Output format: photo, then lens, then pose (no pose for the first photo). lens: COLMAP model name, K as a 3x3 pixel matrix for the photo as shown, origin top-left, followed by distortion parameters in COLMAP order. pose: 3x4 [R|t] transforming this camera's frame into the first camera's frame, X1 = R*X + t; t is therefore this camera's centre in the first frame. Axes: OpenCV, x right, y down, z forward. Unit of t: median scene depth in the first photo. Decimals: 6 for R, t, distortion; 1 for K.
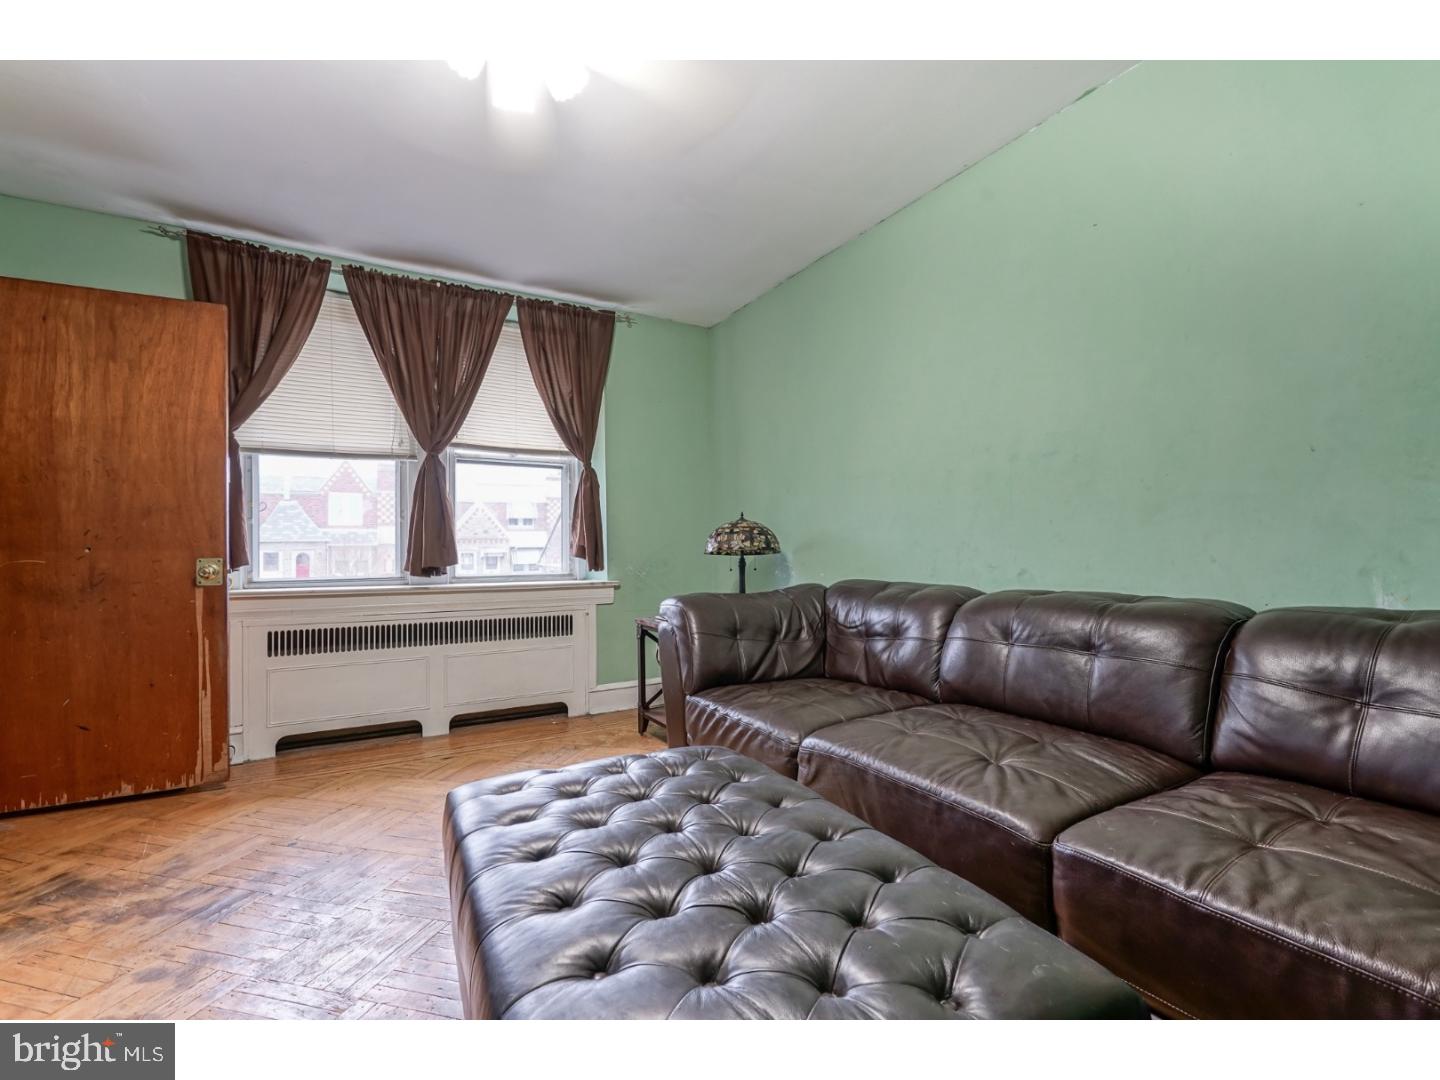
lens RADIAL K [[667.1, 0, 721.7], [0, 667.1, 544.4], [0, 0, 1]] dist [-0.004437, 0.002554]
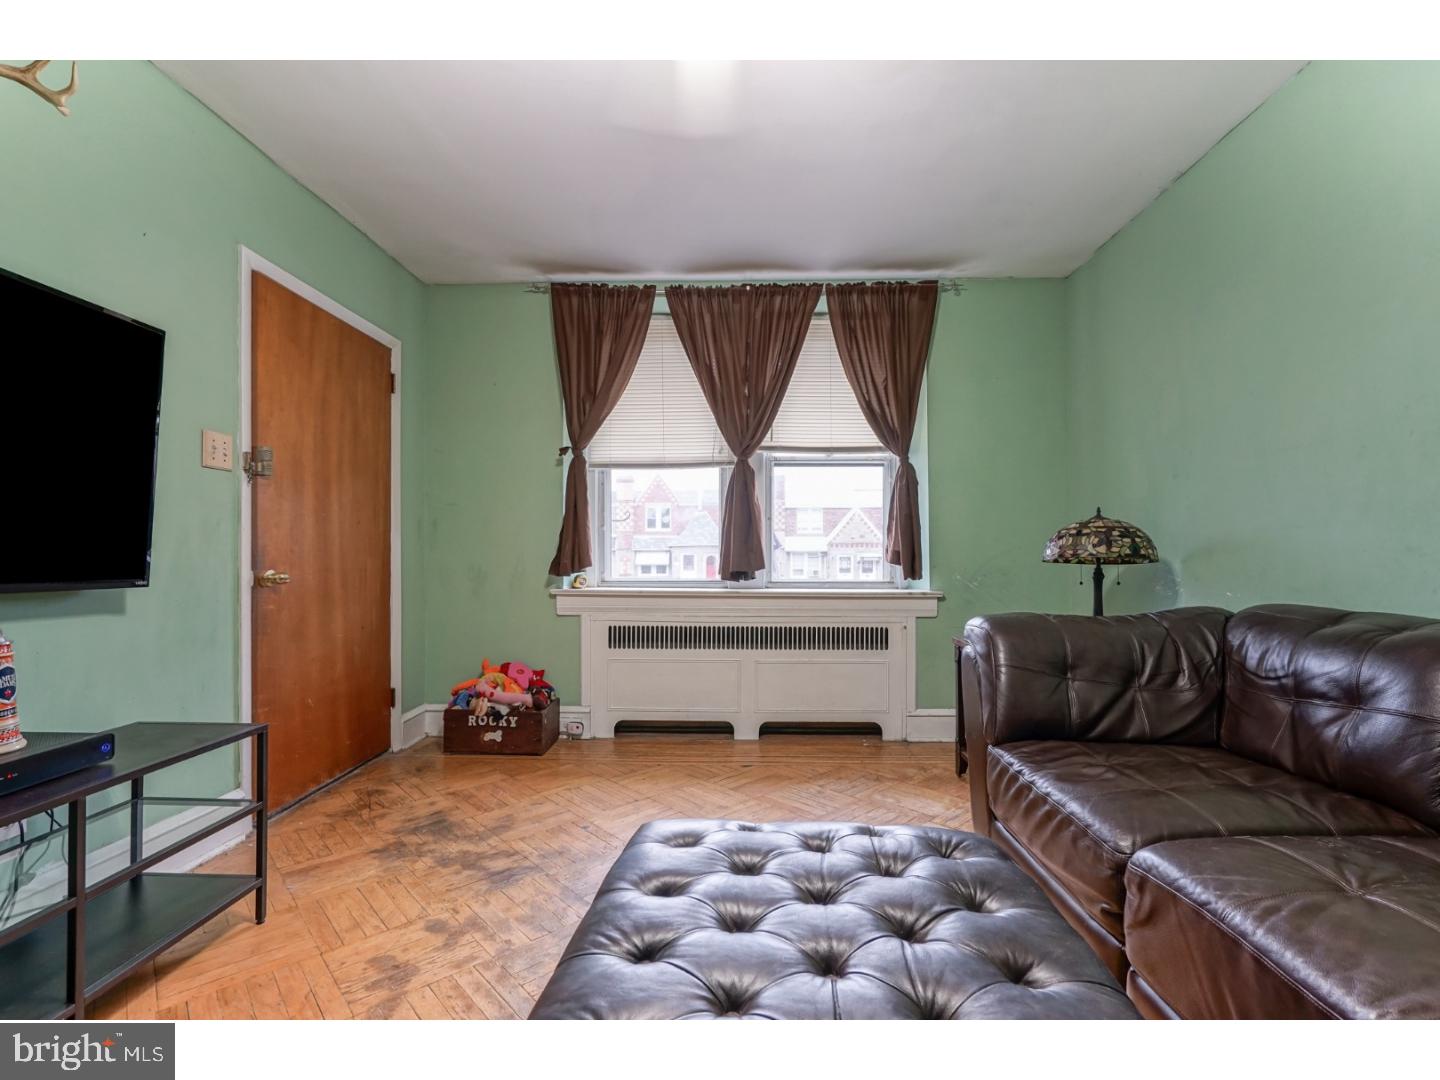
lens RADIAL K [[667.1, 0, 715.7], [0, 667.1, 550.2], [0, 0, 1]] dist [-0.004437, 0.002554]
pose [[0.844552, 0.003846, -0.535459, 0.077774], [-0.002806, 0.999992, 0.002757, -0.000694], [0.535465, -0.000826, 0.844557, 0.147076]]
